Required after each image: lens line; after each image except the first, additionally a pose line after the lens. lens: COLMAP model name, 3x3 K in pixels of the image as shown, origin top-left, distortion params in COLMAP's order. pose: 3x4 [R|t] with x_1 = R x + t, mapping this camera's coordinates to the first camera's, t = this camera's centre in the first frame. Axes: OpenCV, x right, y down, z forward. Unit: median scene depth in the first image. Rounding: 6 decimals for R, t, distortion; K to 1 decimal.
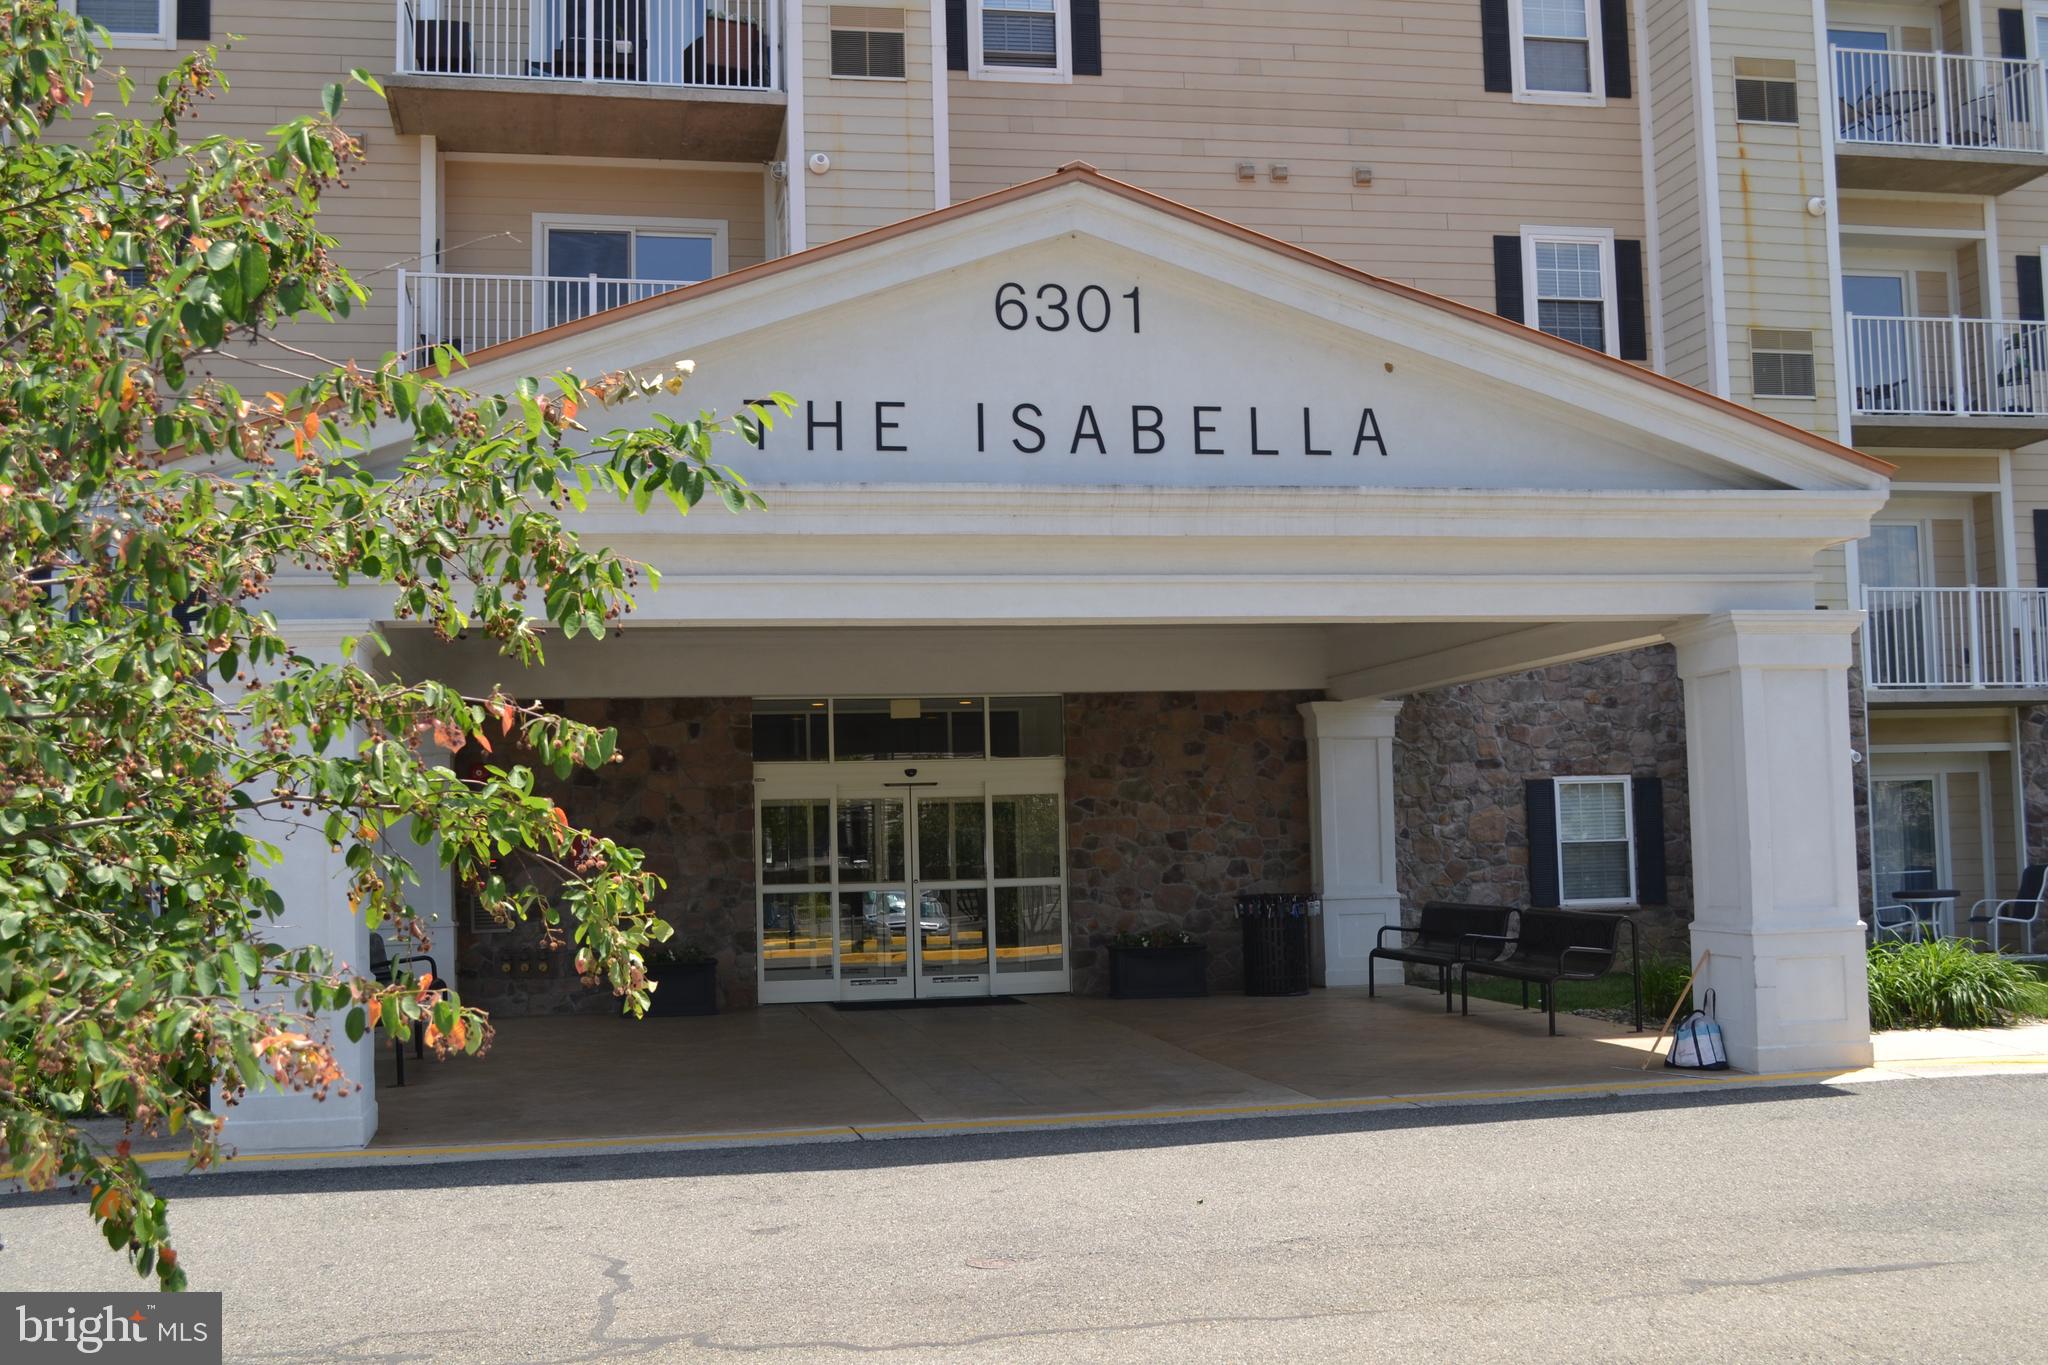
lens RADIAL K [[2046.4, 0, 1023.0], [0, 2046.4, 684.4], [0, 0, 1]] dist [-0.004983, 0.000000]
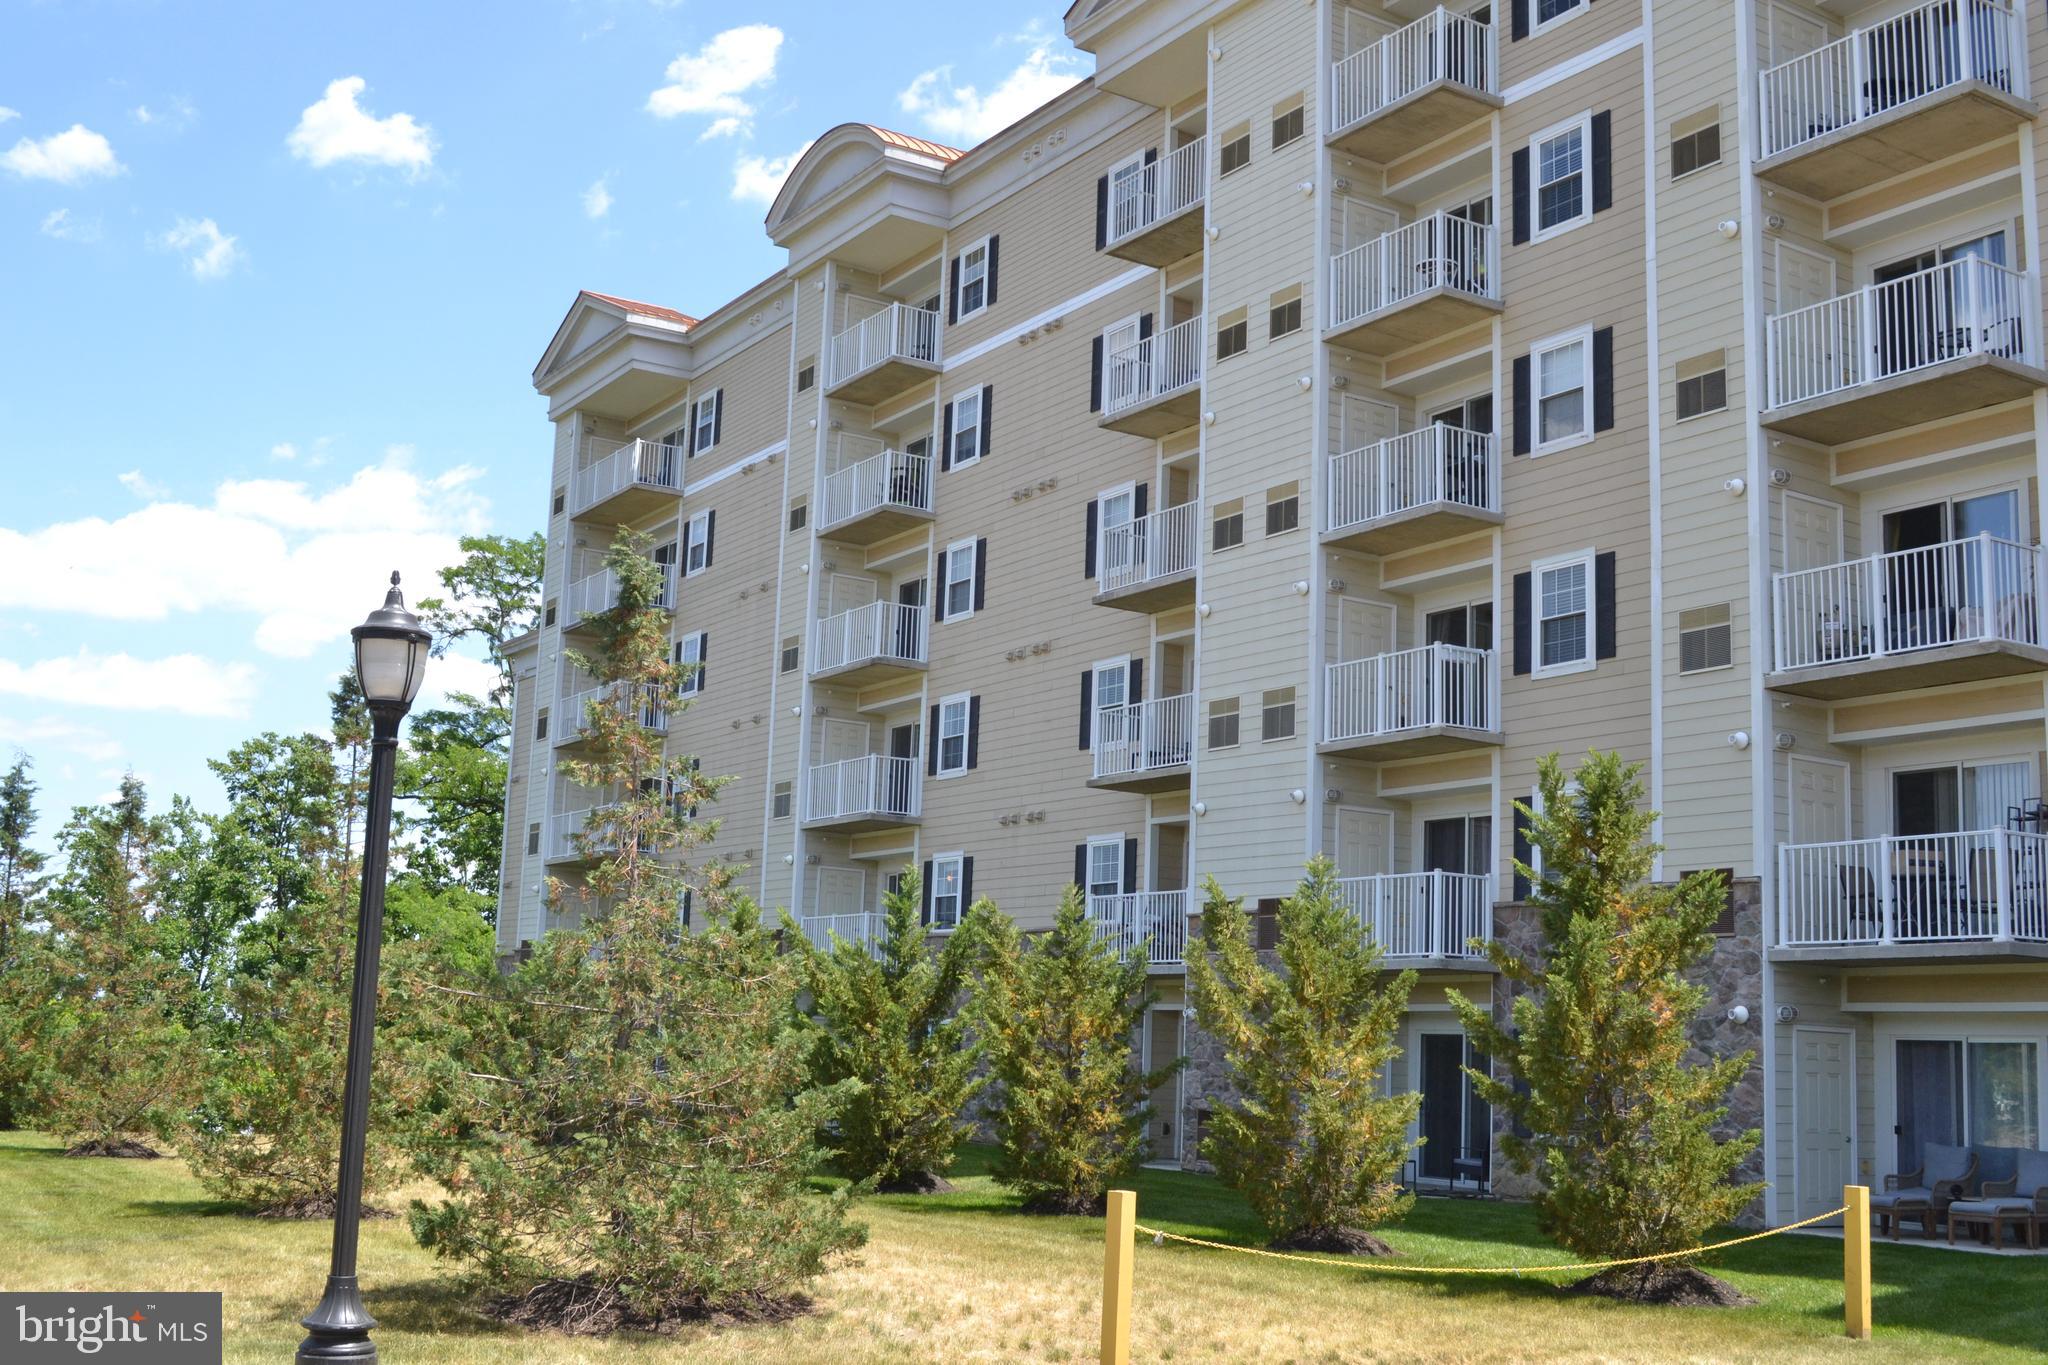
lens RADIAL K [[2046.4, 0, 1023.6], [0, 2046.4, 682.8], [0, 0, 1]] dist [-0.004983, 0.000000]
pose [[0.410502, -0.130587, -0.902460, 1.158803], [0.036266, 0.991247, -0.126939, -0.012590], [0.911138, 0.019380, 0.411645, 0.238527]]
